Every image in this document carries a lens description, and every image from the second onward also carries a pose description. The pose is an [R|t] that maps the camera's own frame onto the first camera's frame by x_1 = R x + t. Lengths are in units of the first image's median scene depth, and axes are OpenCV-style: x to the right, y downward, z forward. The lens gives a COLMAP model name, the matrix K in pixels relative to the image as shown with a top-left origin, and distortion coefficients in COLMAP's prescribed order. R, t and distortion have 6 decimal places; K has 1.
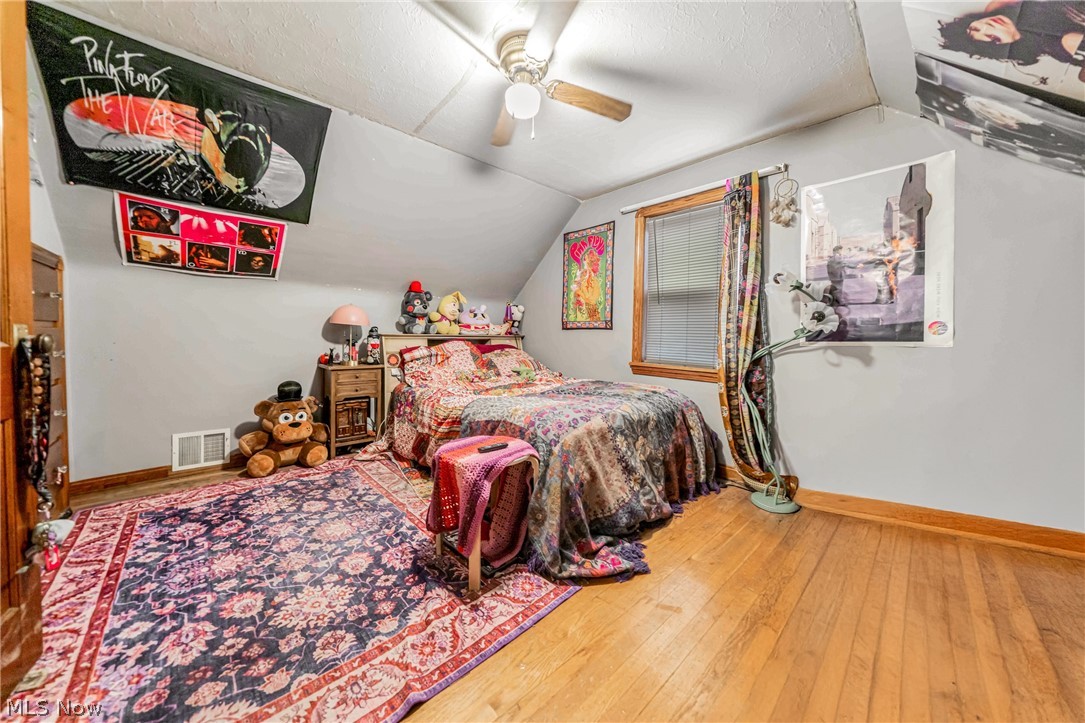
lens RADIAL K [[376.6, 0, 543.0], [0, 376.6, 340.6], [0, 0, 1]] dist [-0.000955, -0.000107]
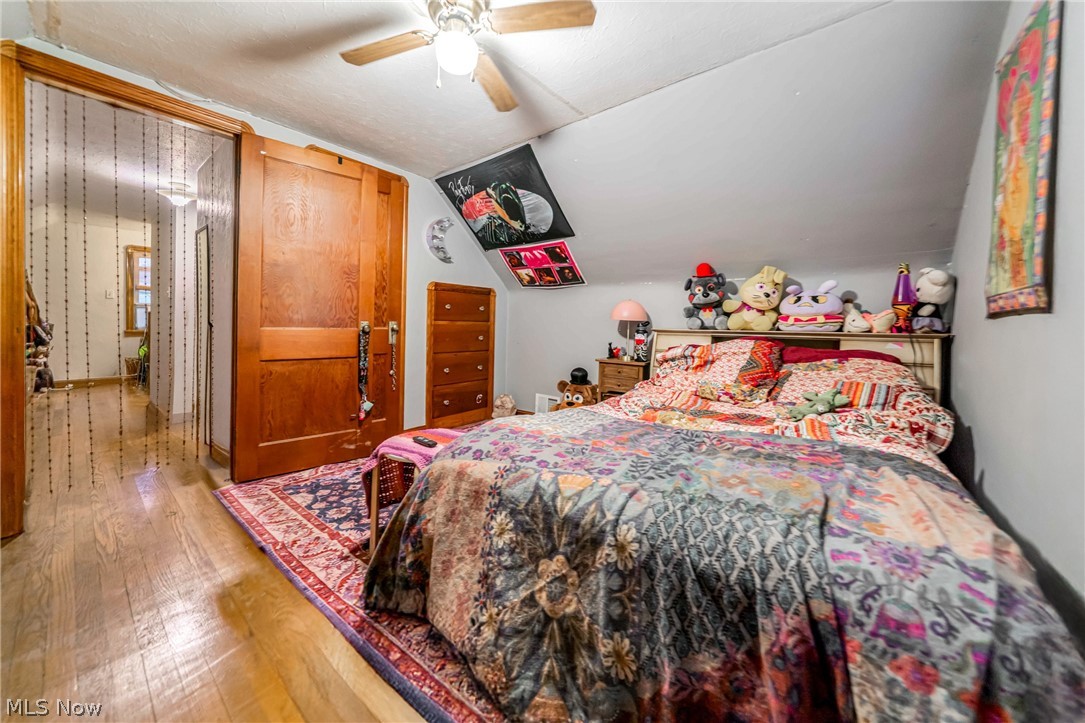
lens RADIAL K [[392.0, 0, 543.5], [0, 392.0, 326.6], [0, 0, 1]] dist [-0.000415, -0.000007]
pose [[0.133655, -0.010311, -0.990974, 0.680968], [-0.029539, 0.999460, -0.014383, -0.003242], [0.990588, 0.031194, 0.133278, 0.875593]]
